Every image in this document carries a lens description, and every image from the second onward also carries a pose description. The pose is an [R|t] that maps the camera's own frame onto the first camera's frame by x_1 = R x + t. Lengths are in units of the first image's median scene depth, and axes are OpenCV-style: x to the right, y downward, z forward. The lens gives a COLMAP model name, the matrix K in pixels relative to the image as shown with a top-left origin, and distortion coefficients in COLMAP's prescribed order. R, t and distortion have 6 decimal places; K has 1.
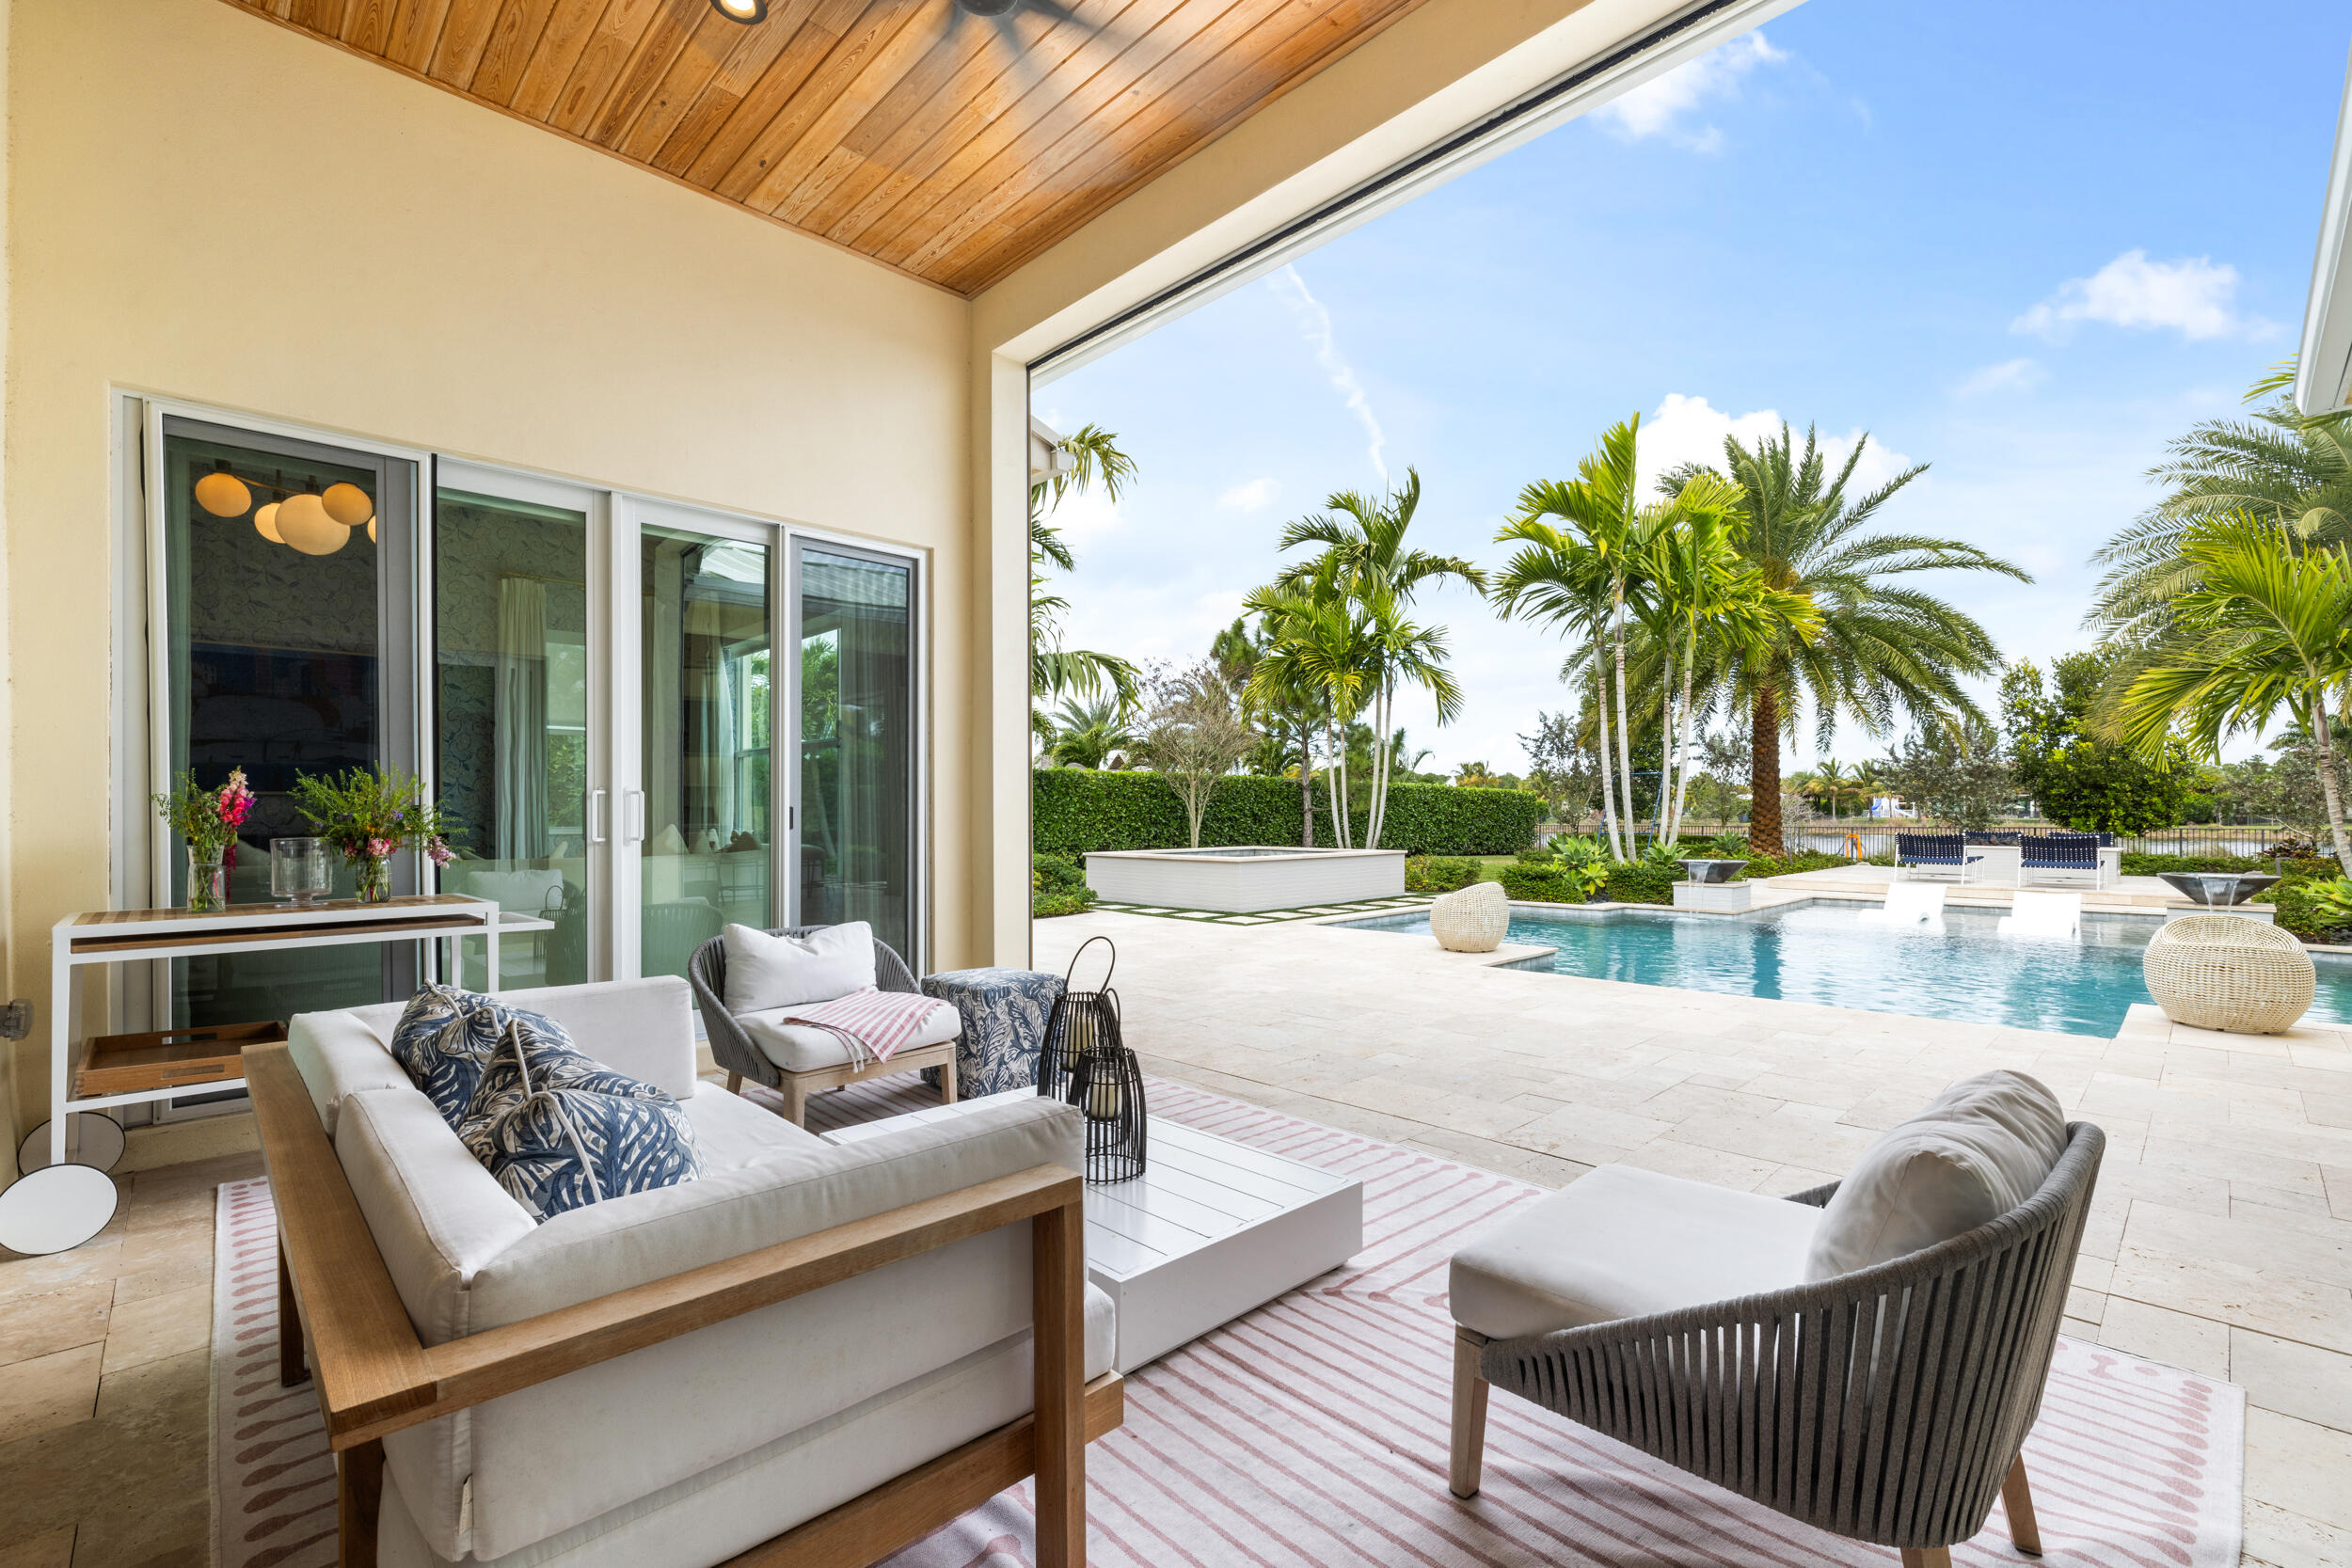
lens RADIAL K [[1004.9, 0, 1176.7], [0, 1004.9, 806.5], [0, 0, 1]] dist [-0.003837, 0.001853]
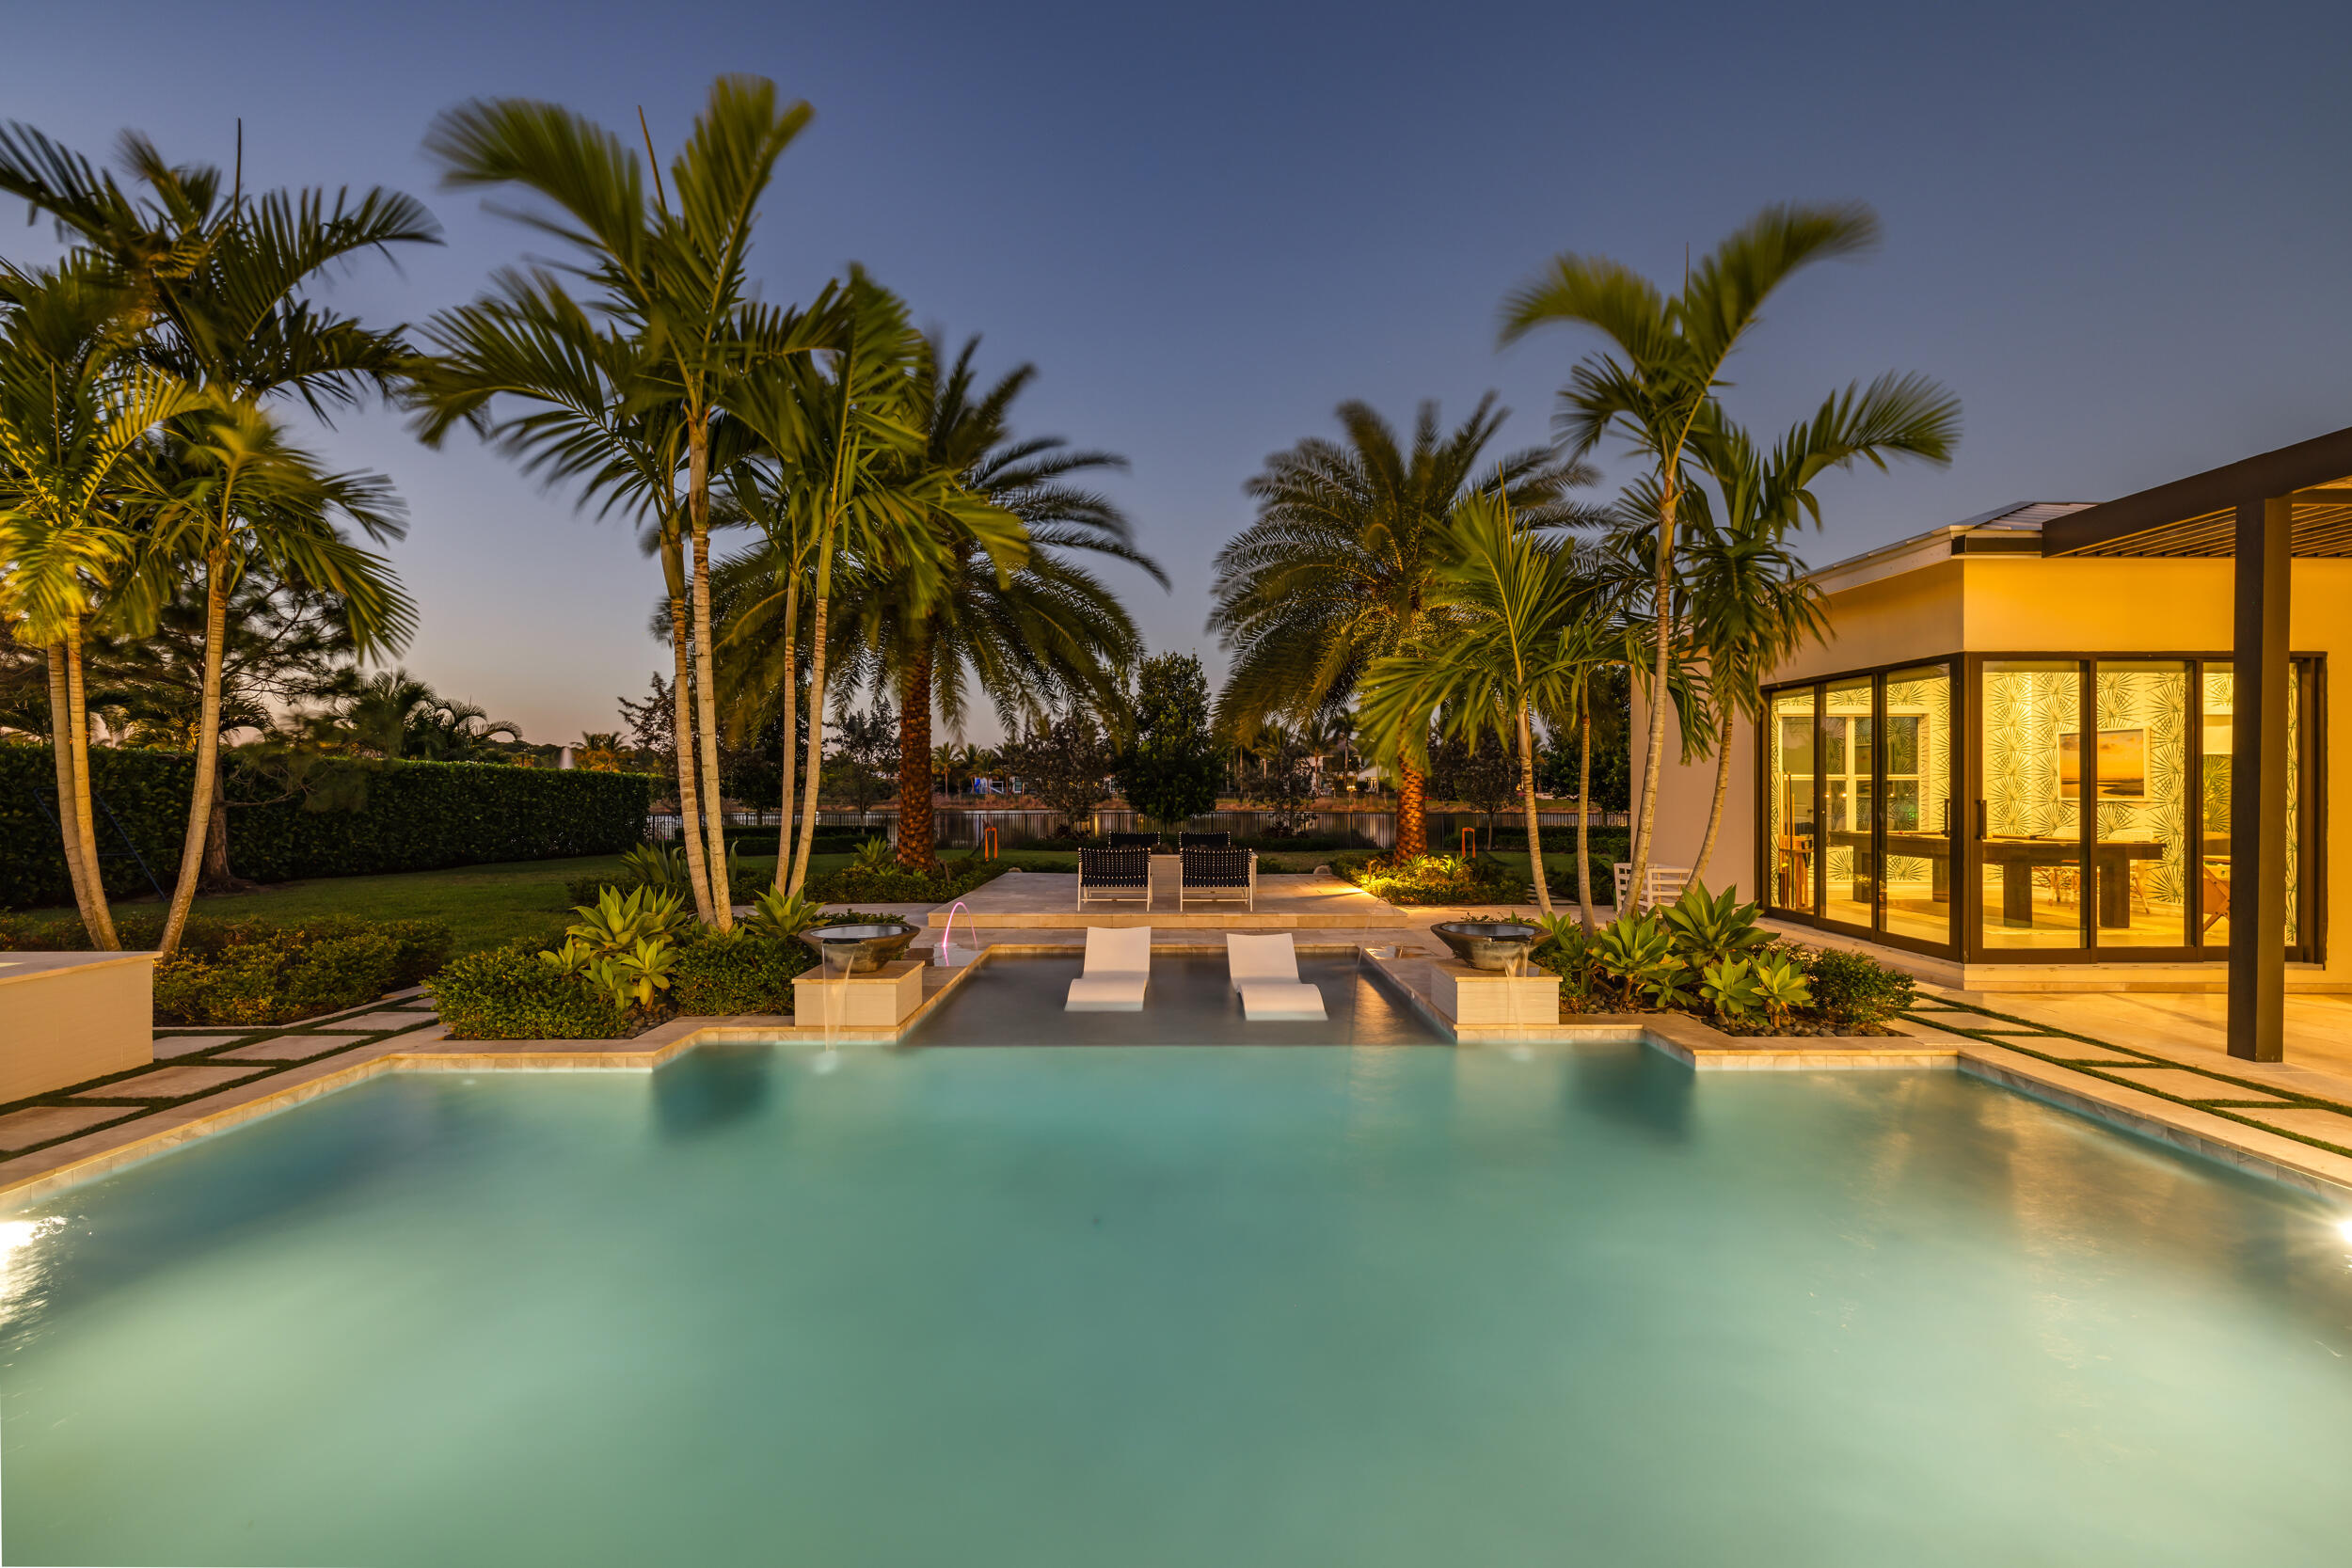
lens RADIAL K [[1004.9, 0, 1184.7], [0, 1004.9, 788.1], [0, 0, 1]] dist [-0.003837, 0.001853]
pose [[0.687874, 0.000846, 0.725830, 0.136965], [-0.003765, 0.999990, 0.002402, -0.014948], [-0.725821, -0.004385, 0.687870, 0.265267]]
